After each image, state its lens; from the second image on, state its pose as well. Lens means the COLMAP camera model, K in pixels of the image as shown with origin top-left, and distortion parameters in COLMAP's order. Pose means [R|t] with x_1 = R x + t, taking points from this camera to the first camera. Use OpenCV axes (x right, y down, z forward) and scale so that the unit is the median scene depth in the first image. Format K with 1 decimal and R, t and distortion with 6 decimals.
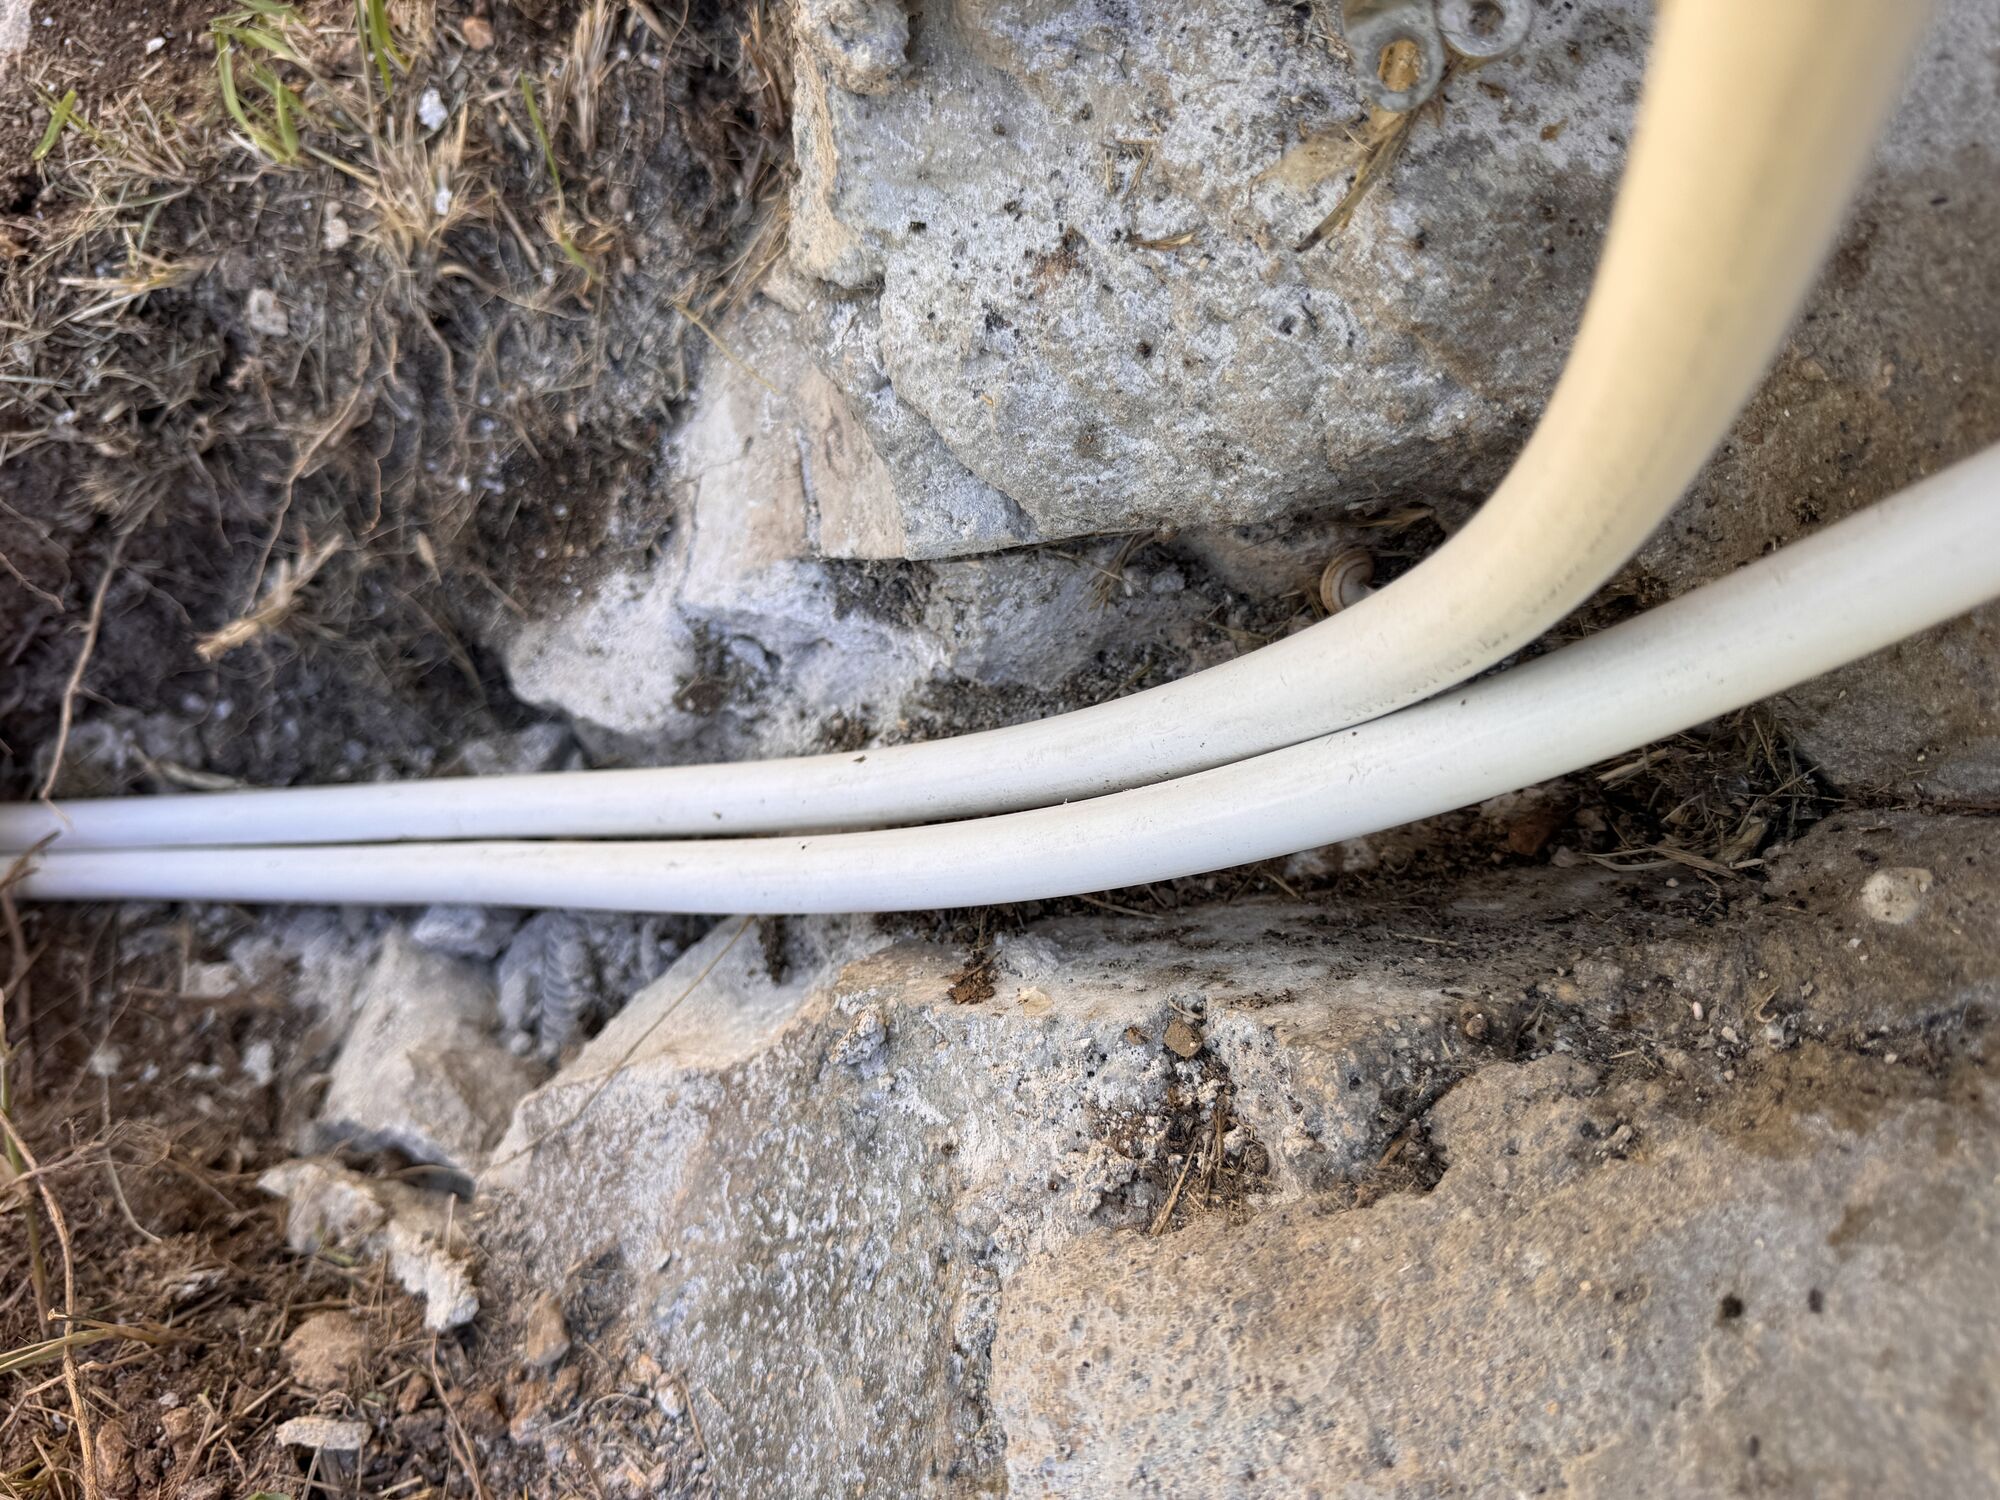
lens RADIAL K [[1455.2, 0, 1000.4], [0, 1455.2, 758.1], [0, 0, 1]] dist [0.031234, -0.055627]
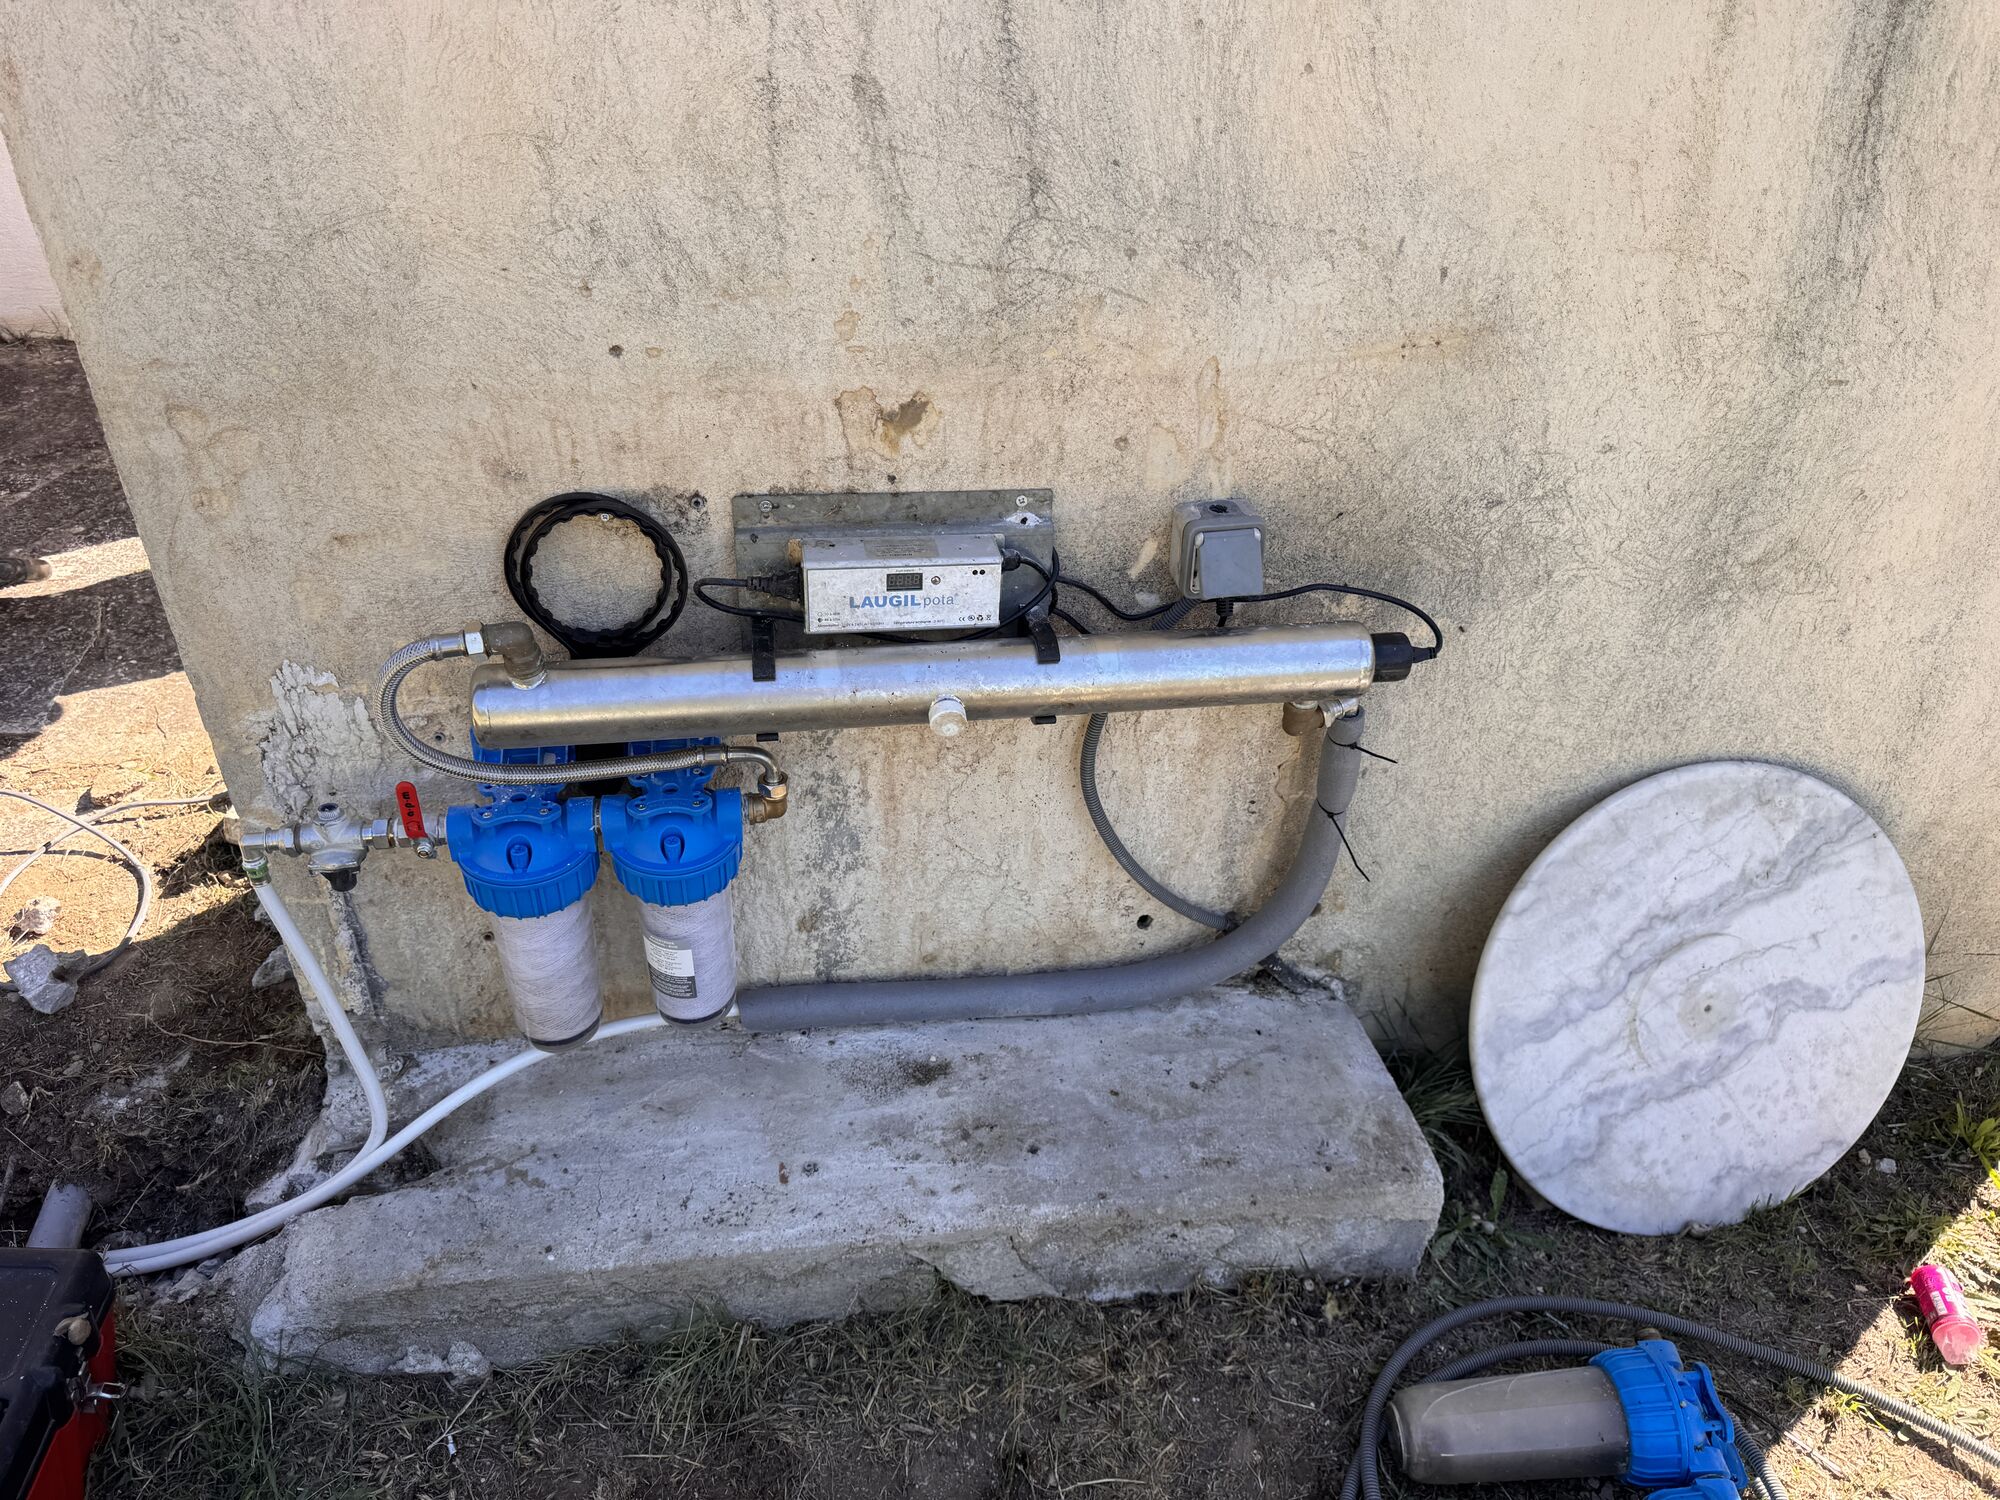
lens RADIAL K [[1455.2, 0, 986.9], [0, 1455.2, 759.8], [0, 0, 1]] dist [0.031234, -0.055627]
pose [[0.995697, 0.067948, 0.063015, 1.647180], [-0.008346, 0.742976, -0.669266, 2.043672], [-0.092294, 0.665860, 0.740346, -3.626415]]
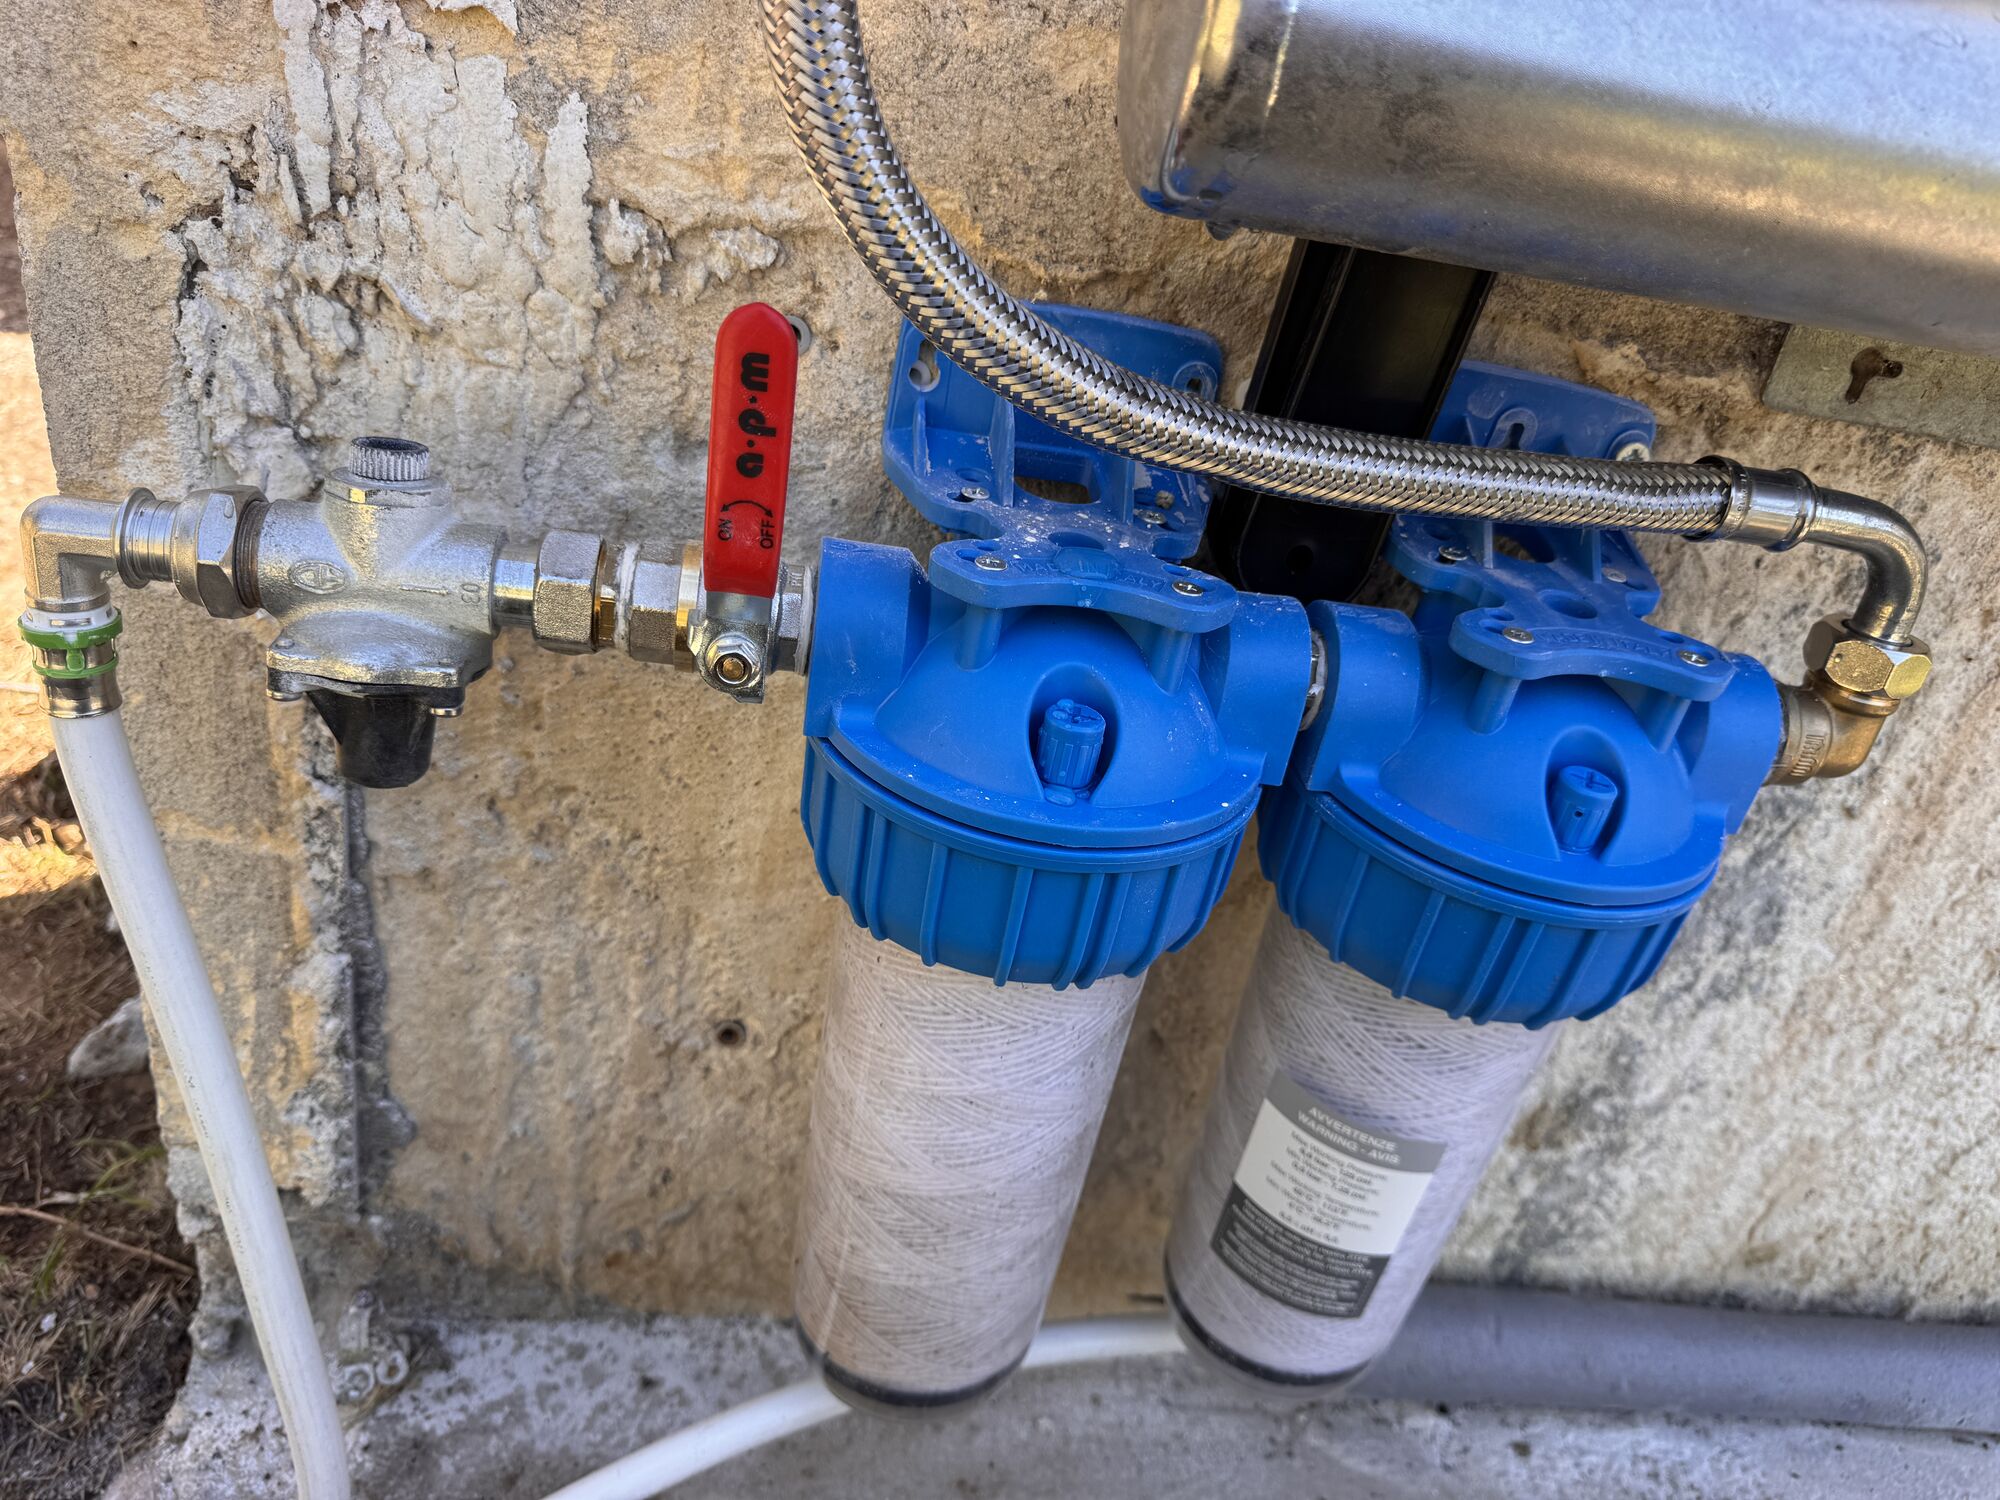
lens RADIAL K [[1455.2, 0, 1008.1], [0, 1455.2, 789.9], [0, 0, 1]] dist [0.031234, -0.055627]
pose [[0.970684, 0.225220, 0.083956, 0.542770], [-0.088456, 0.659507, -0.746476, 0.432846], [-0.223491, 0.717165, 0.660095, -1.101193]]
